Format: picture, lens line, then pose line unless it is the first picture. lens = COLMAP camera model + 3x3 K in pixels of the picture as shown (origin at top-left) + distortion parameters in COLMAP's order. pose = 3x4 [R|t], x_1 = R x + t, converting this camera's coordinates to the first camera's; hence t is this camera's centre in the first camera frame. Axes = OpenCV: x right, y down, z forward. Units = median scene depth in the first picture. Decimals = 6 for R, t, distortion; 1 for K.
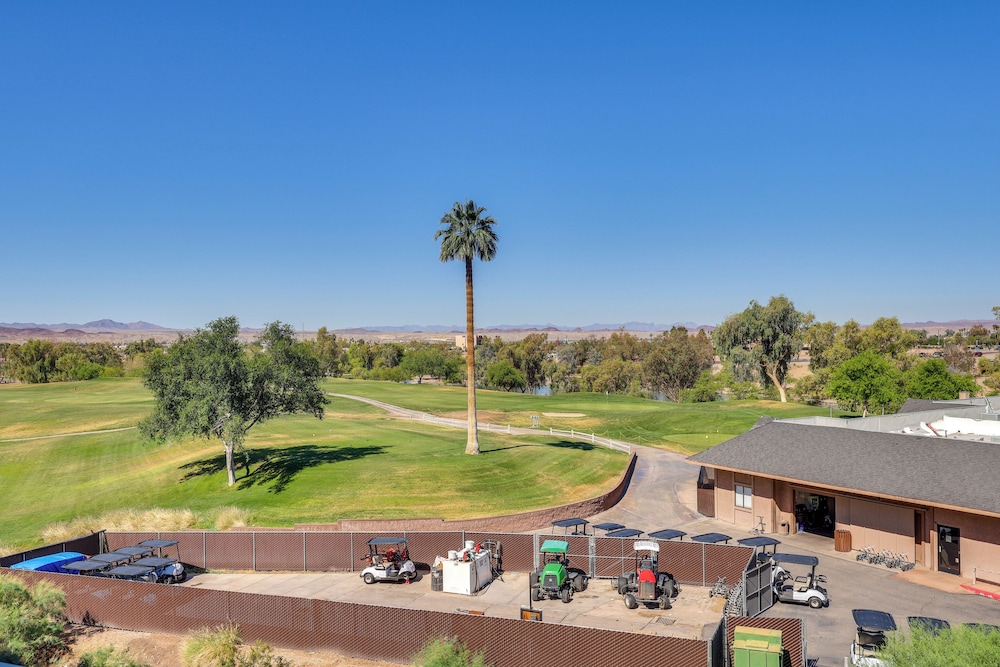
lens RADIAL K [[810.2, 0, 500.8], [0, 810.2, 335.4], [0, 0, 1]] dist [0.009019, 0.008025]
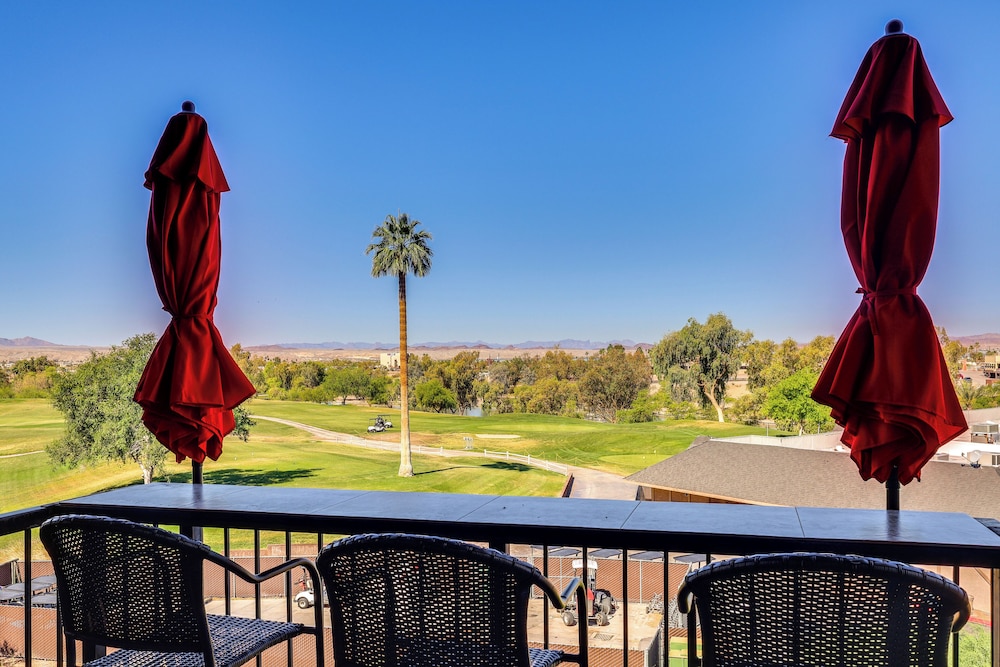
lens RADIAL K [[810.2, 0, 501.7], [0, 810.2, 371.5], [0, 0, 1]] dist [0.009019, 0.008025]
pose [[0.997270, 0.000031, 0.073841, 0.009793], [-0.001583, 0.999779, 0.020960, 0.000890], [-0.073824, -0.021019, 0.997050, 0.036739]]
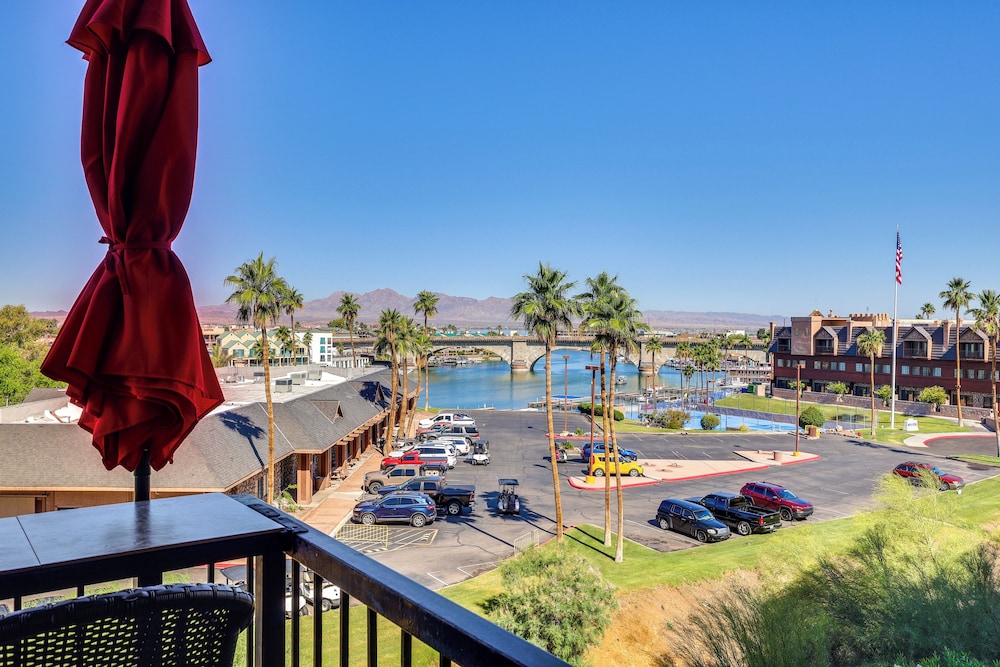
lens RADIAL K [[810.2, 0, 500.7], [0, 810.2, 335.4], [0, 0, 1]] dist [0.009019, 0.008025]
pose [[0.554294, 0.009021, 0.832272, 0.105920], [-0.019735, 0.999803, 0.002306, 0.014885], [-0.832087, -0.017703, 0.554362, 0.360626]]
